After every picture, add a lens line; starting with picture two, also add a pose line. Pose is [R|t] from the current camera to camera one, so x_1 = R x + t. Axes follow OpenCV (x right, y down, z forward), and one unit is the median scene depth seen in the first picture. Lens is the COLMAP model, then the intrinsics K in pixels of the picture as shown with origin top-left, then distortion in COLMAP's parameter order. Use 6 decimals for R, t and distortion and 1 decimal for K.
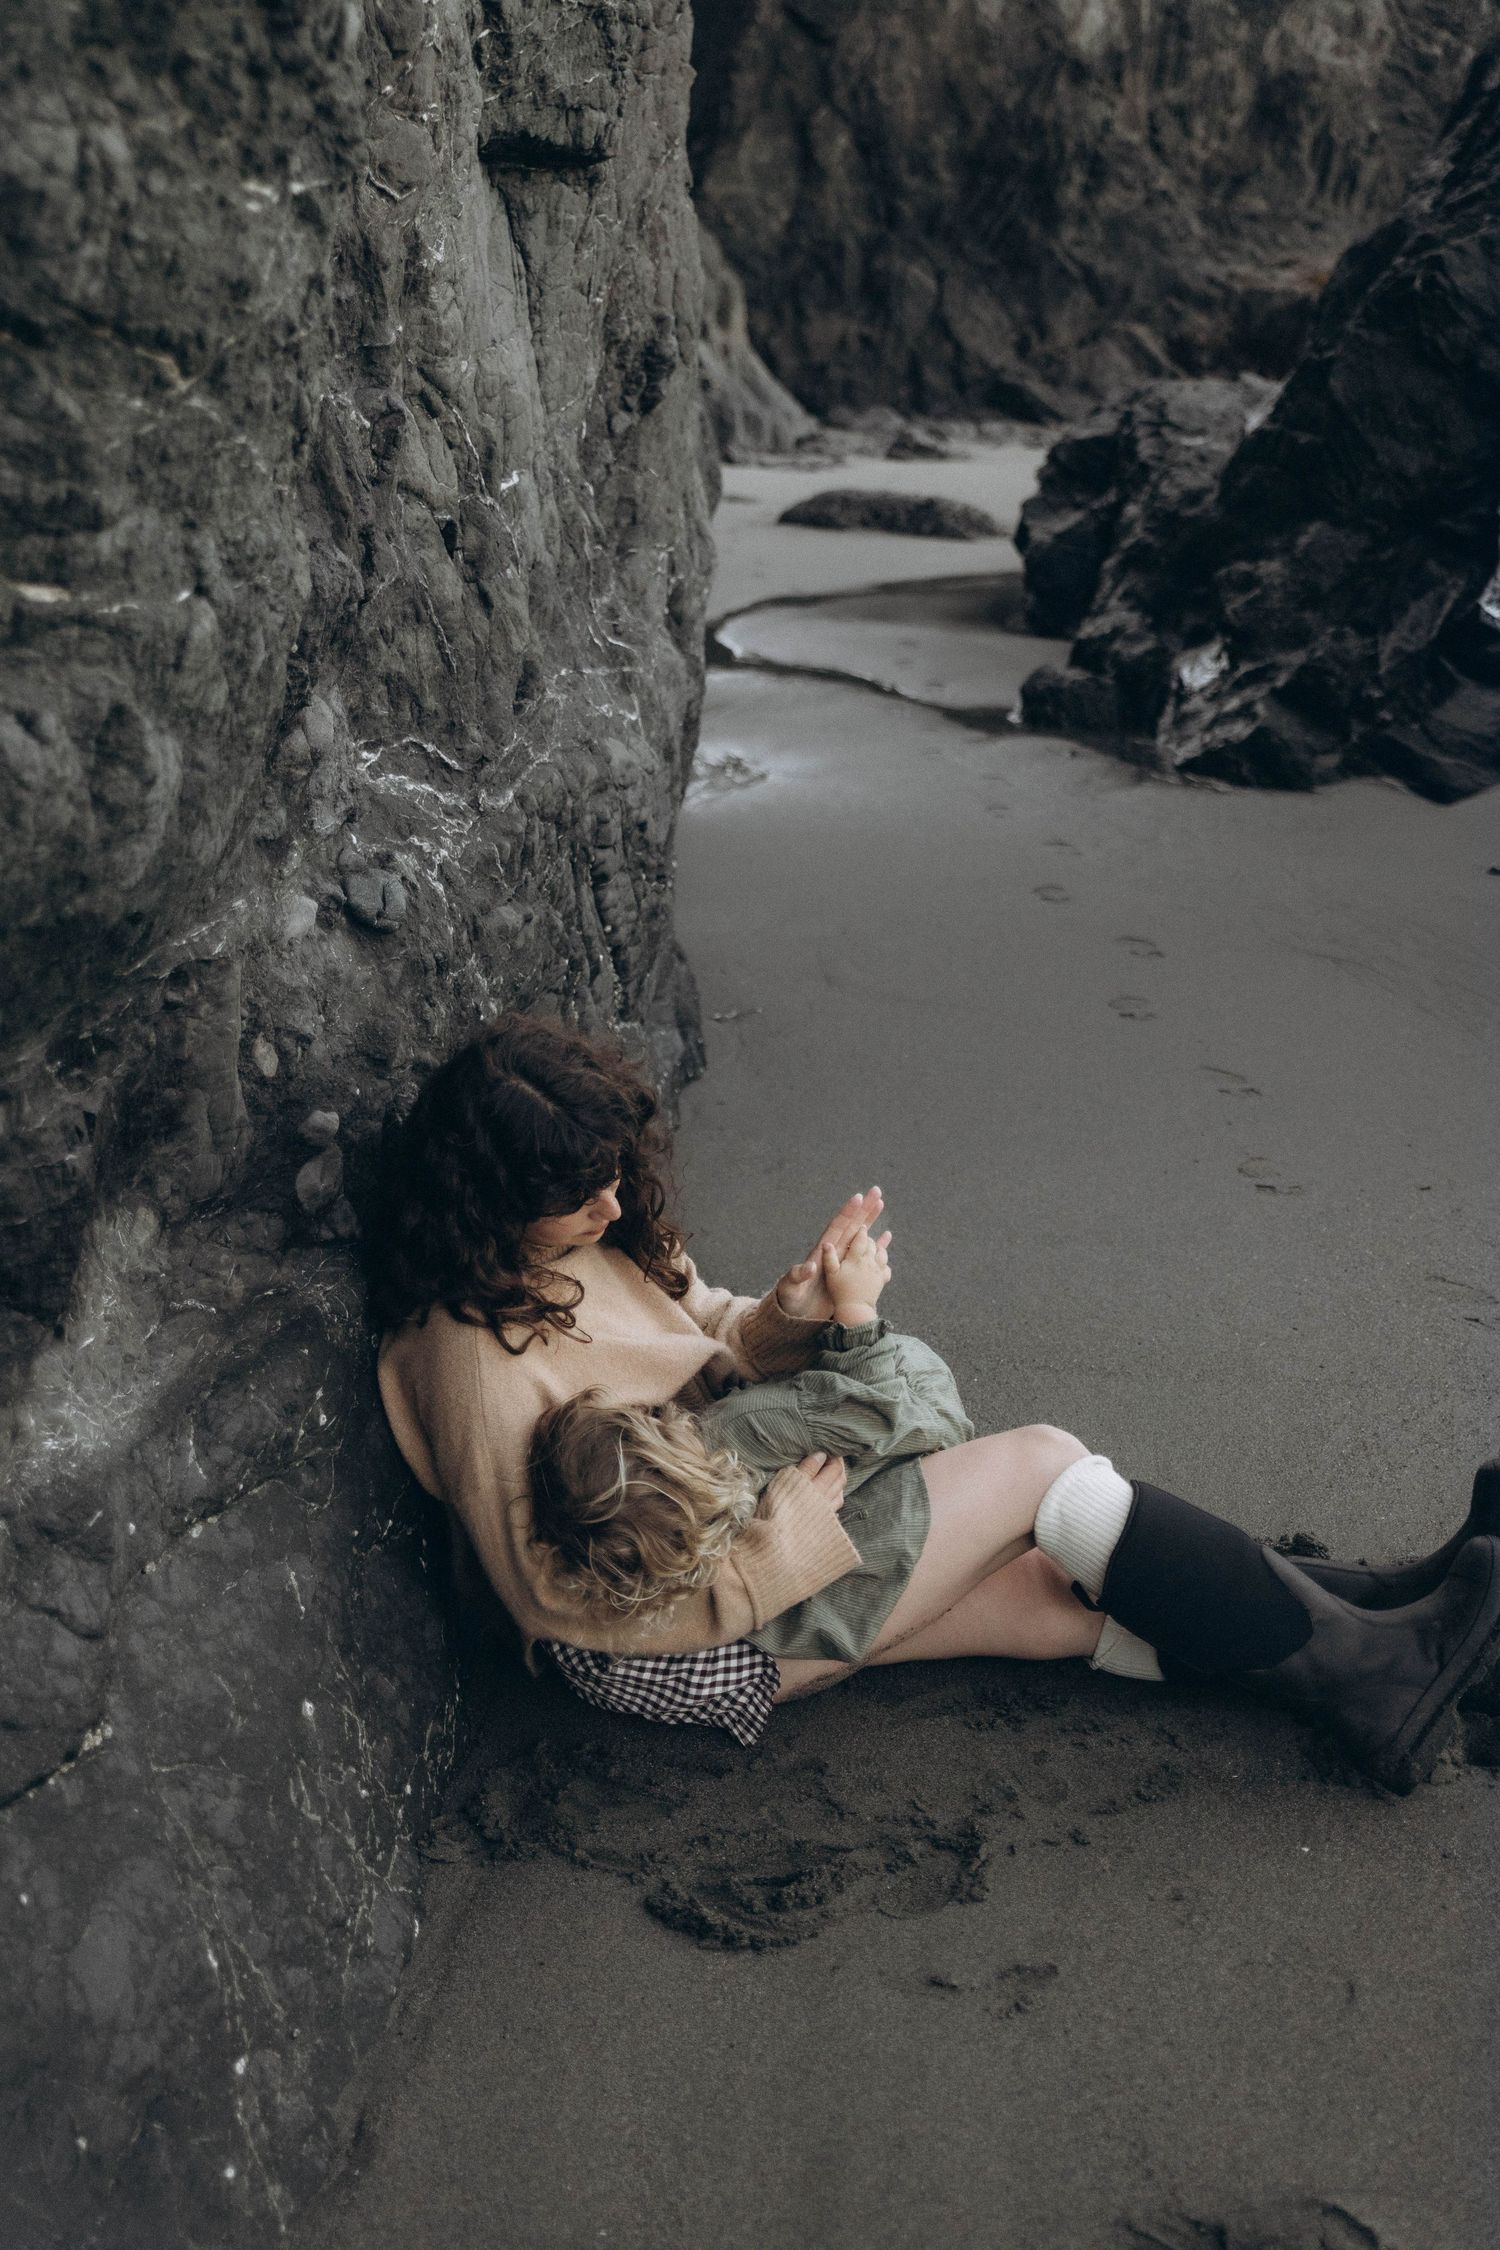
lens RADIAL K [[2490.5, 0, 750.0], [0, 2490.5, 1125.0], [0, 0, 1]] dist [-0.001349, -0.006861]
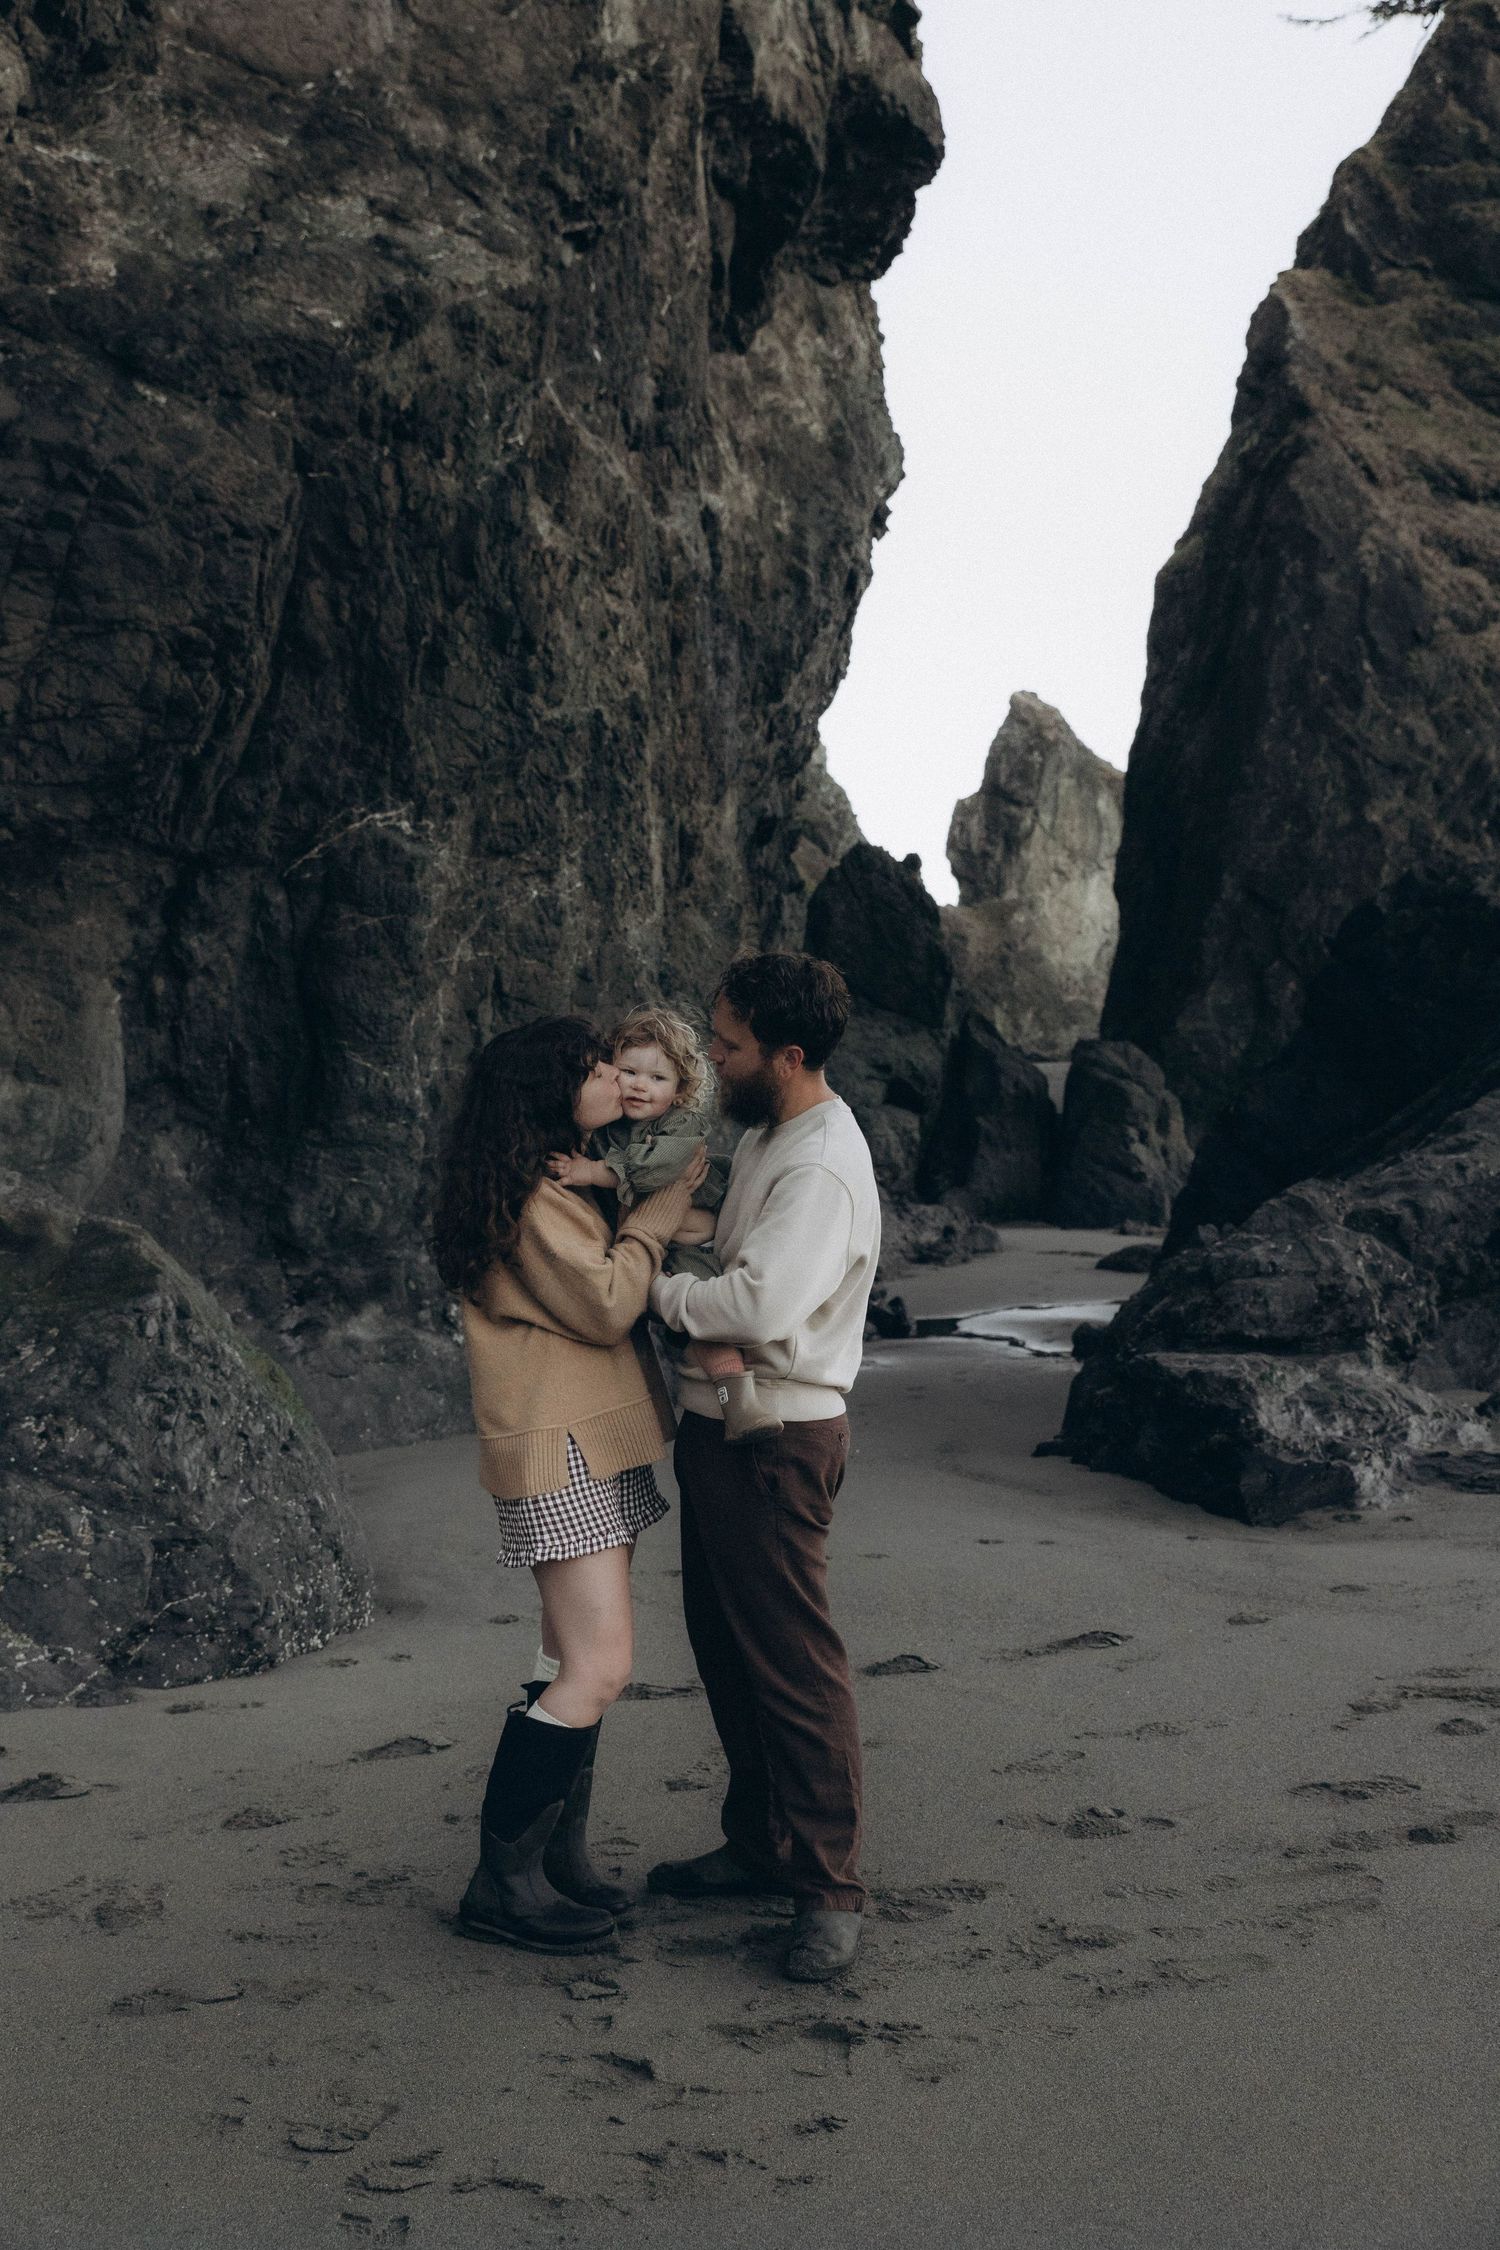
lens RADIAL K [[2532.0, 0, 750.0], [0, 2532.0, 1125.0], [0, 0, 1]] dist [0.230909, -0.377055]
pose [[0.967405, -0.014575, -0.252814, 1.605740], [-0.064175, 0.951642, -0.300433, 1.060566], [0.244967, 0.306864, 0.919688, -3.305210]]
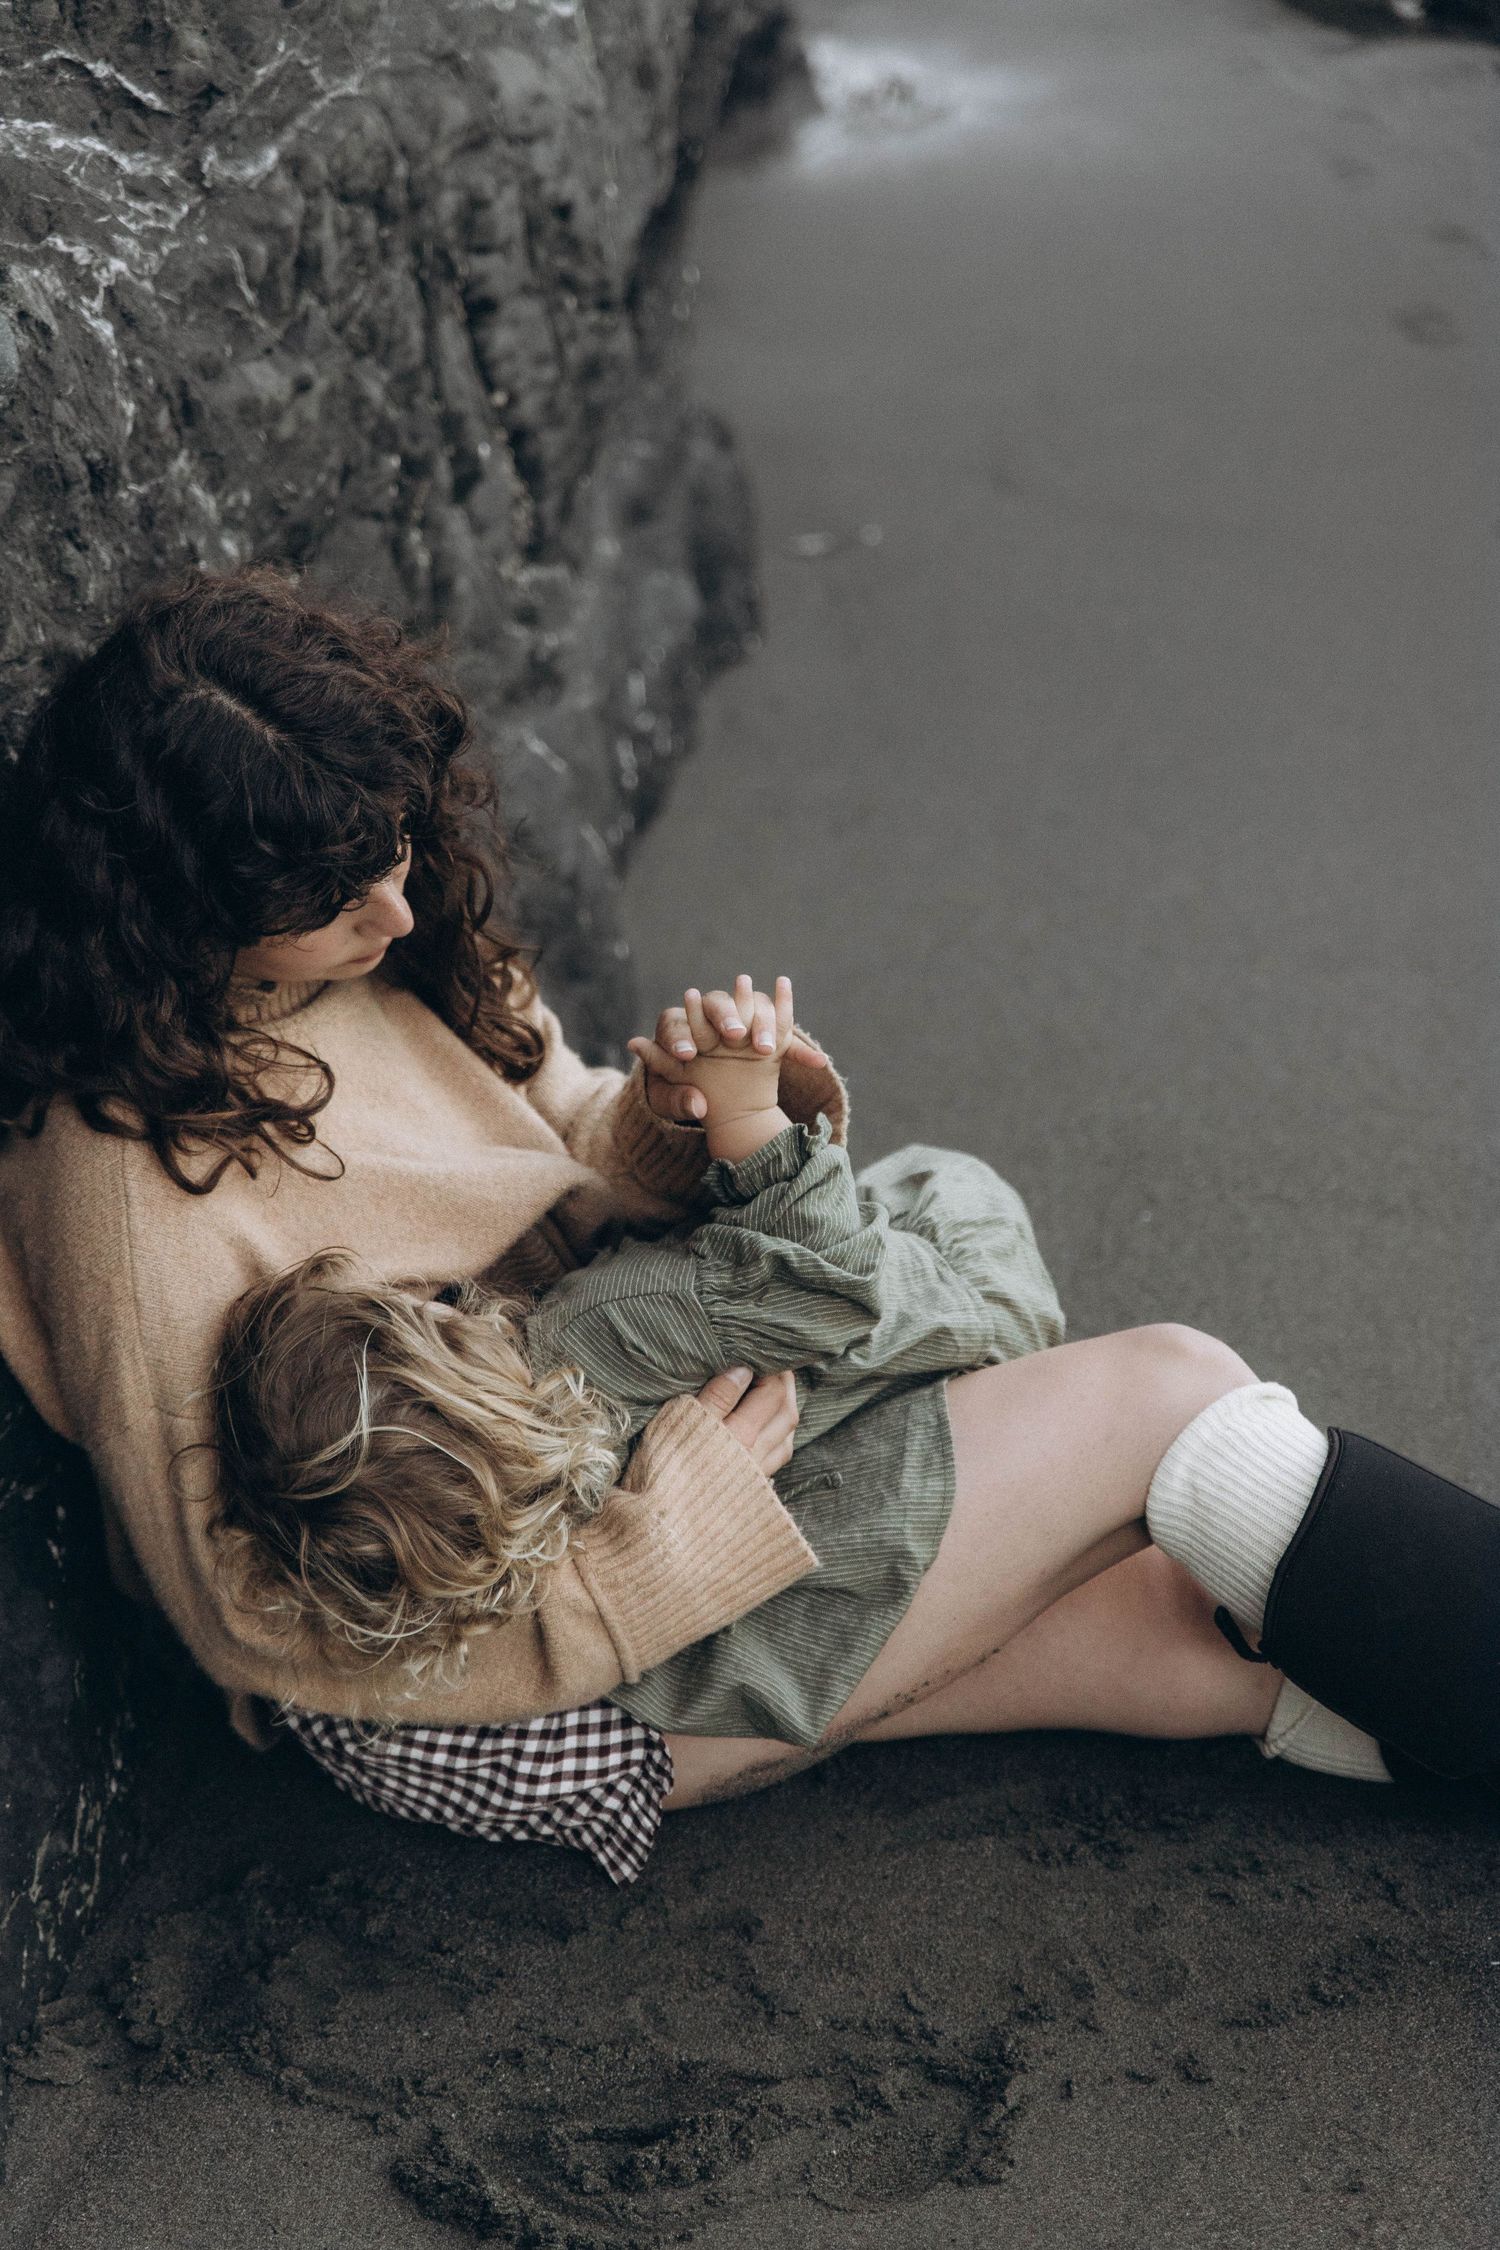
lens RADIAL K [[4233.8, 0, 720.5], [0, 4233.8, 1125.2], [0, 0, 1]] dist [0.028847, -0.171461]
pose [[0.997798, 0.015126, -0.064579, 0.079706], [-0.008820, 0.995261, 0.096844, -0.013556], [0.065738, -0.096061, 0.993202, 0.068896]]
